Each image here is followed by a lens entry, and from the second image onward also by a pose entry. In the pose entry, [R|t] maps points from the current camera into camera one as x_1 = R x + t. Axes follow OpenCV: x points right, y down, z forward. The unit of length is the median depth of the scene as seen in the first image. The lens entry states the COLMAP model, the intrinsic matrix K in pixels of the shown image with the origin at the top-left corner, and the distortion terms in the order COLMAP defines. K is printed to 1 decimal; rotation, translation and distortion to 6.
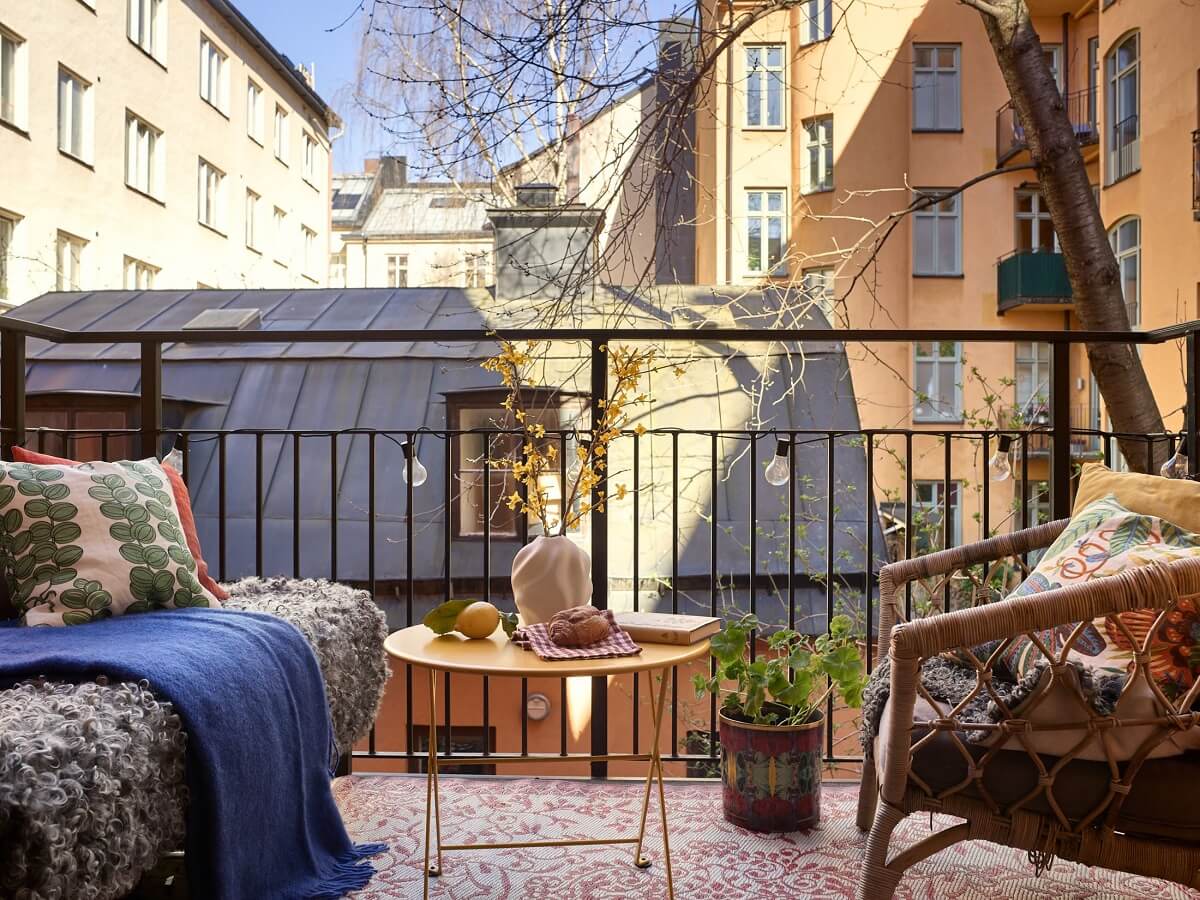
lens RADIAL K [[1086.2, 0, 602.1], [0, 1086.2, 455.0], [0, 0, 1]] dist [-0.013199, -0.003165]
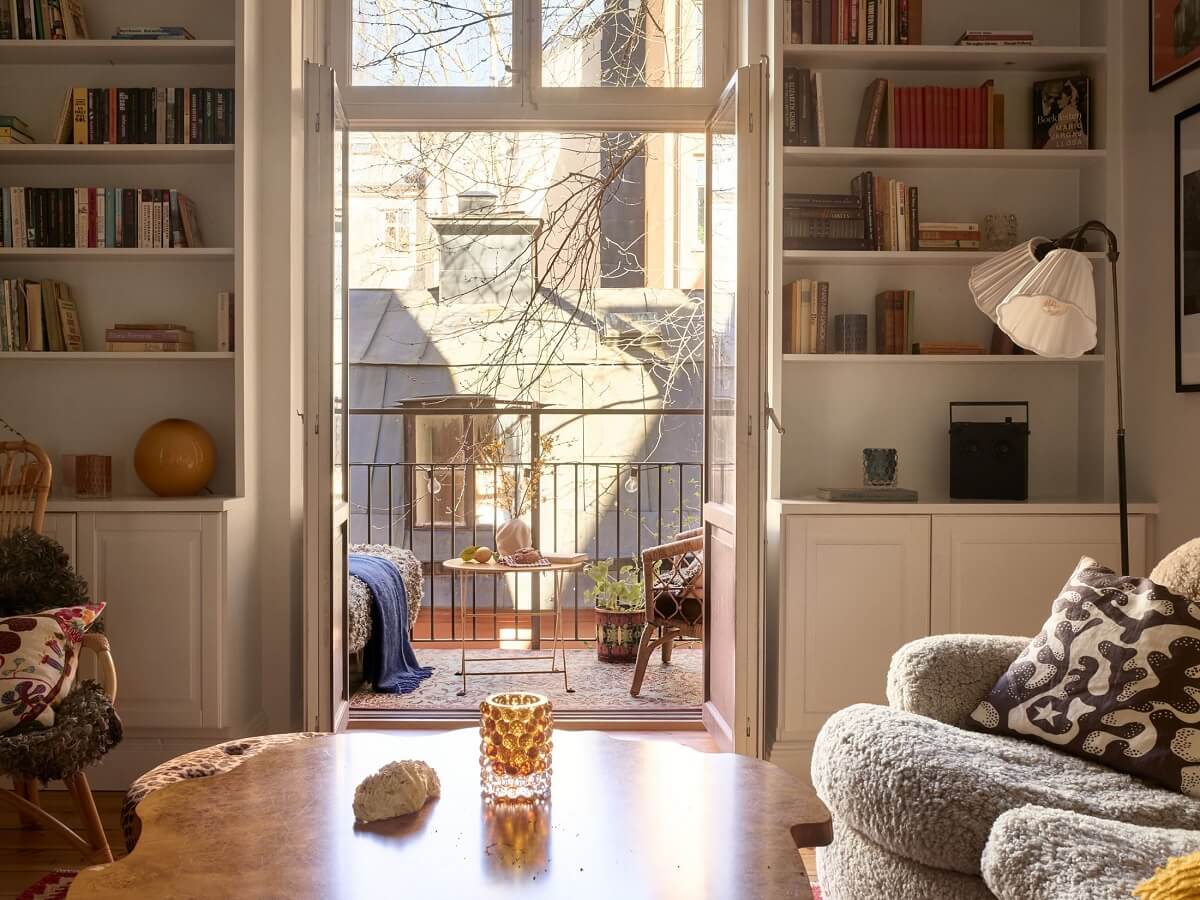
lens RADIAL K [[1027.5, 0, 598.6], [0, 1027.5, 461.1], [0, 0, 1]] dist [-0.054486, 0.029966]
pose [[0.998377, -0.000870, 0.056949, 0.007132], [0.000248, 0.999940, 0.010930, -0.060208], [-0.056955, -0.010898, 0.998317, -0.999335]]
